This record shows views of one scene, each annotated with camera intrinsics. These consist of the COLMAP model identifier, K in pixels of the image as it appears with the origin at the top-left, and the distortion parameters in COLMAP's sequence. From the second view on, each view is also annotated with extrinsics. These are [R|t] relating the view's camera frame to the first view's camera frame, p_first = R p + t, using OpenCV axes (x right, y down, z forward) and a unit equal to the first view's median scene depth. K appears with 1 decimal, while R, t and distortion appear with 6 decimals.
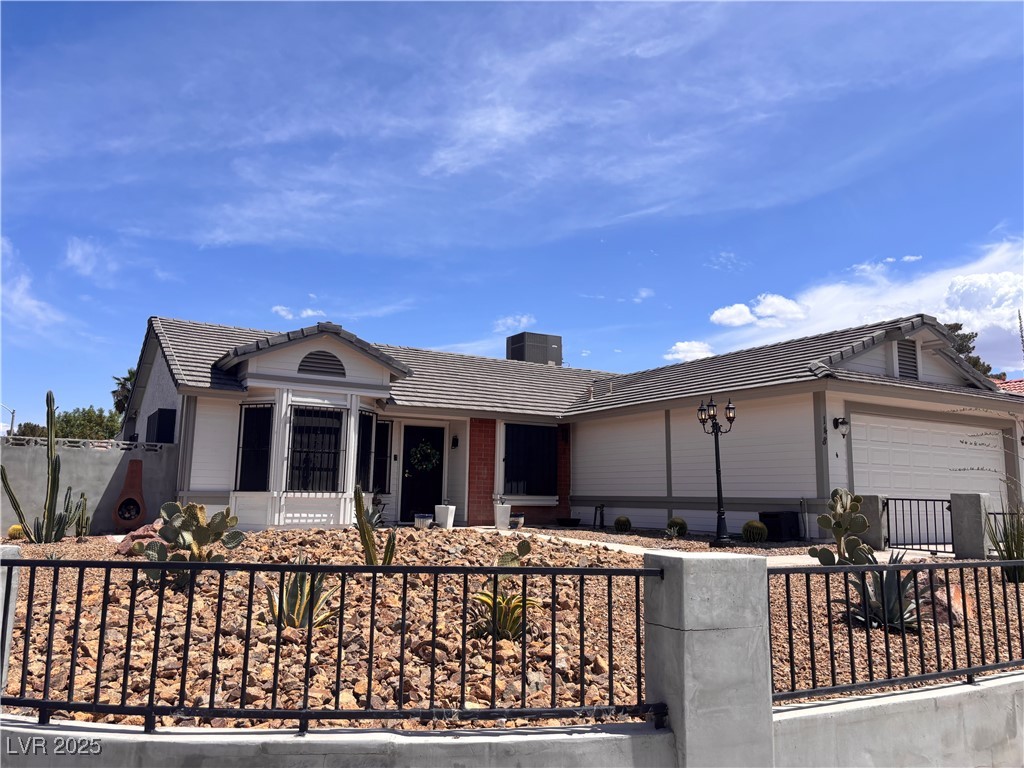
lens RADIAL K [[787.9, 0, 526.8], [0, 787.9, 366.8], [0, 0, 1]] dist [0.054895, -0.050966]
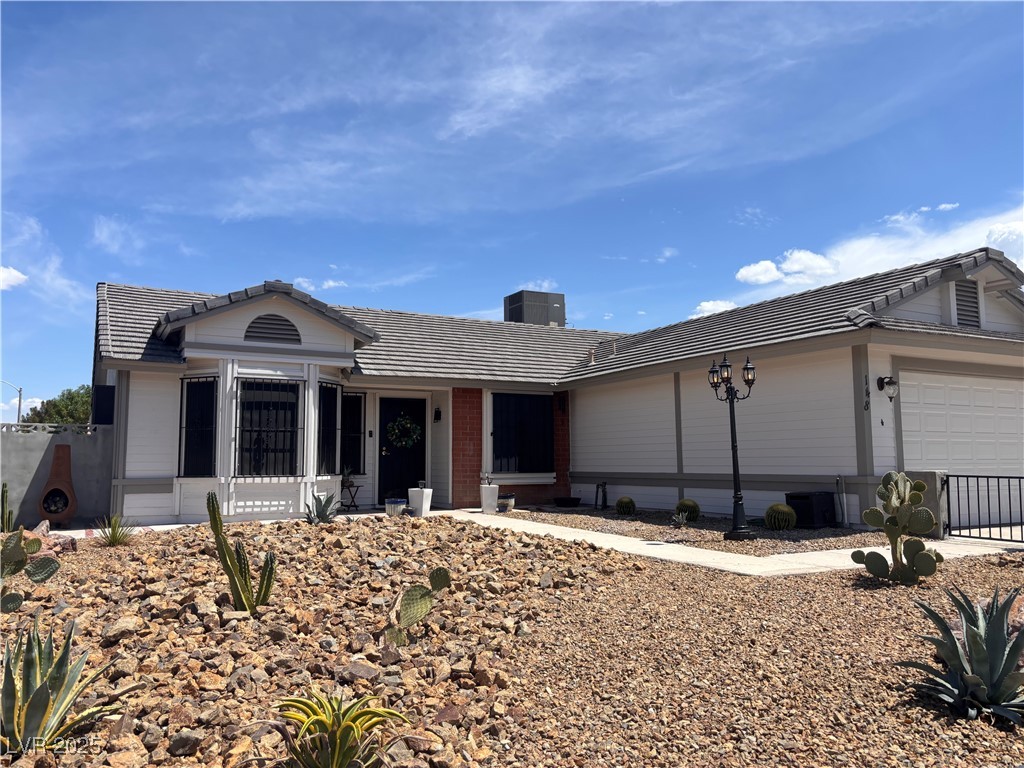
lens RADIAL K [[789.3, 0, 512.0], [0, 789.3, 384.0], [0, 0, 1]] dist [0.030857, -0.002755]
pose [[0.998436, -0.024864, -0.050075, 0.039748], [0.028088, 0.997506, 0.064753, 0.006238], [0.048340, -0.066058, 0.996644, 0.128983]]
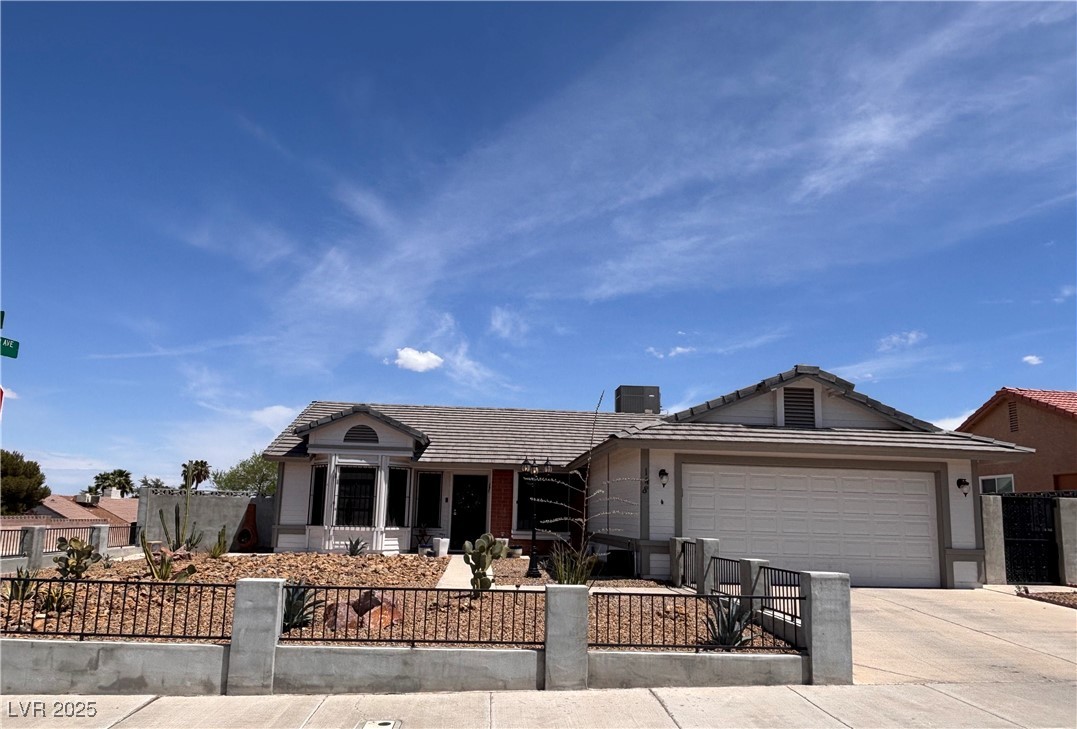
lens RADIAL K [[753.3, 0, 538.4], [0, 753.3, 409.6], [0, 0, 1]] dist [-0.009653, -0.004133]
pose [[0.887166, -0.056874, -0.457932, 0.558481], [0.063710, 0.997968, -0.000518, -0.023911], [0.457031, -0.028715, 0.888987, -0.027612]]
